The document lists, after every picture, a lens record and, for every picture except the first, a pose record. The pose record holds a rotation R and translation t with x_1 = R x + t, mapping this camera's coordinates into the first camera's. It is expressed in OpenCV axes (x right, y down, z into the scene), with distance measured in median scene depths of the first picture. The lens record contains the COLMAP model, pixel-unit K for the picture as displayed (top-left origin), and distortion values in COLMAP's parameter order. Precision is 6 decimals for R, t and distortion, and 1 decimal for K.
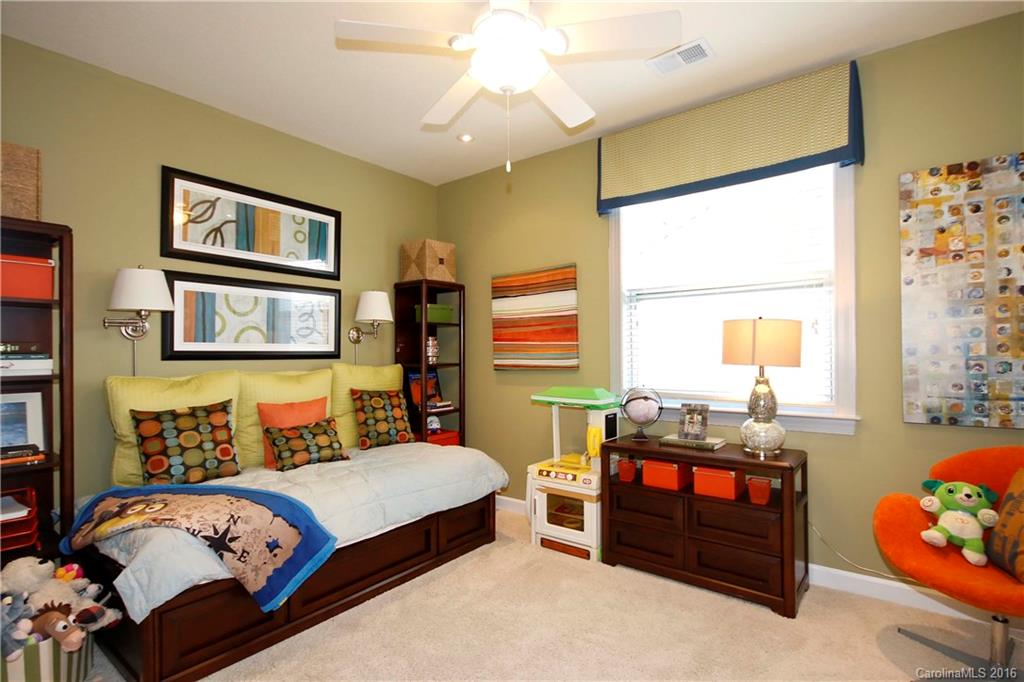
lens RADIAL K [[501.7, 0, 514.4], [0, 501.7, 344.6], [0, 0, 1]] dist [-0.001365, -0.000333]
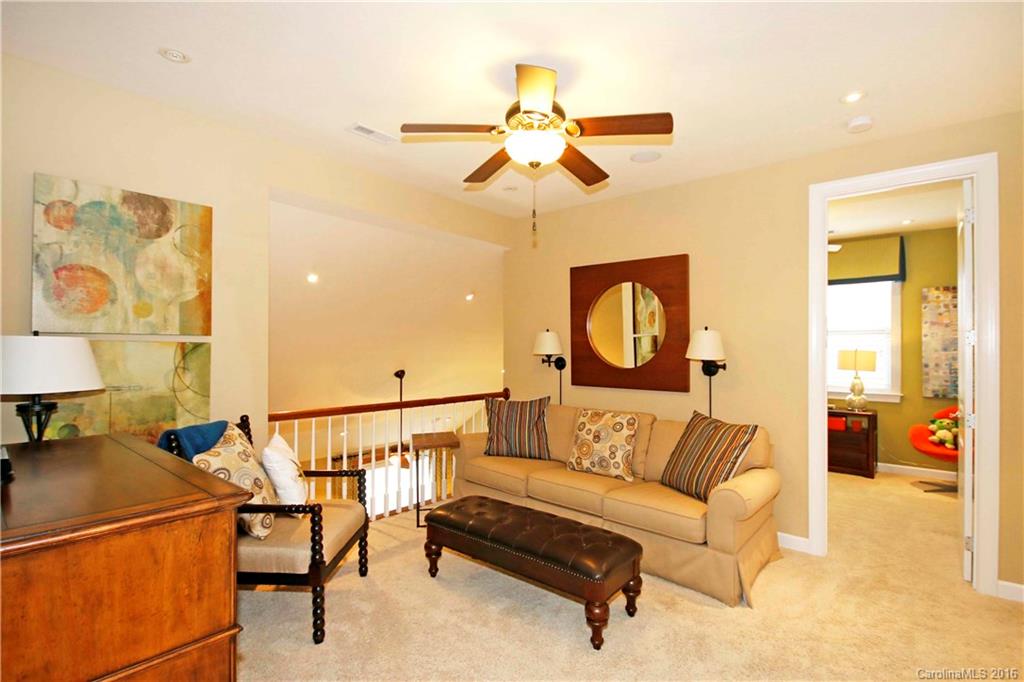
lens RADIAL K [[501.7, 0, 507.4], [0, 501.7, 338.8], [0, 0, 1]] dist [-0.001365, -0.000333]
pose [[0.999500, 0.010222, -0.029908, -1.063981], [-0.010085, 0.999938, 0.004729, -0.101906], [0.029954, -0.004425, 0.999541, -1.359108]]
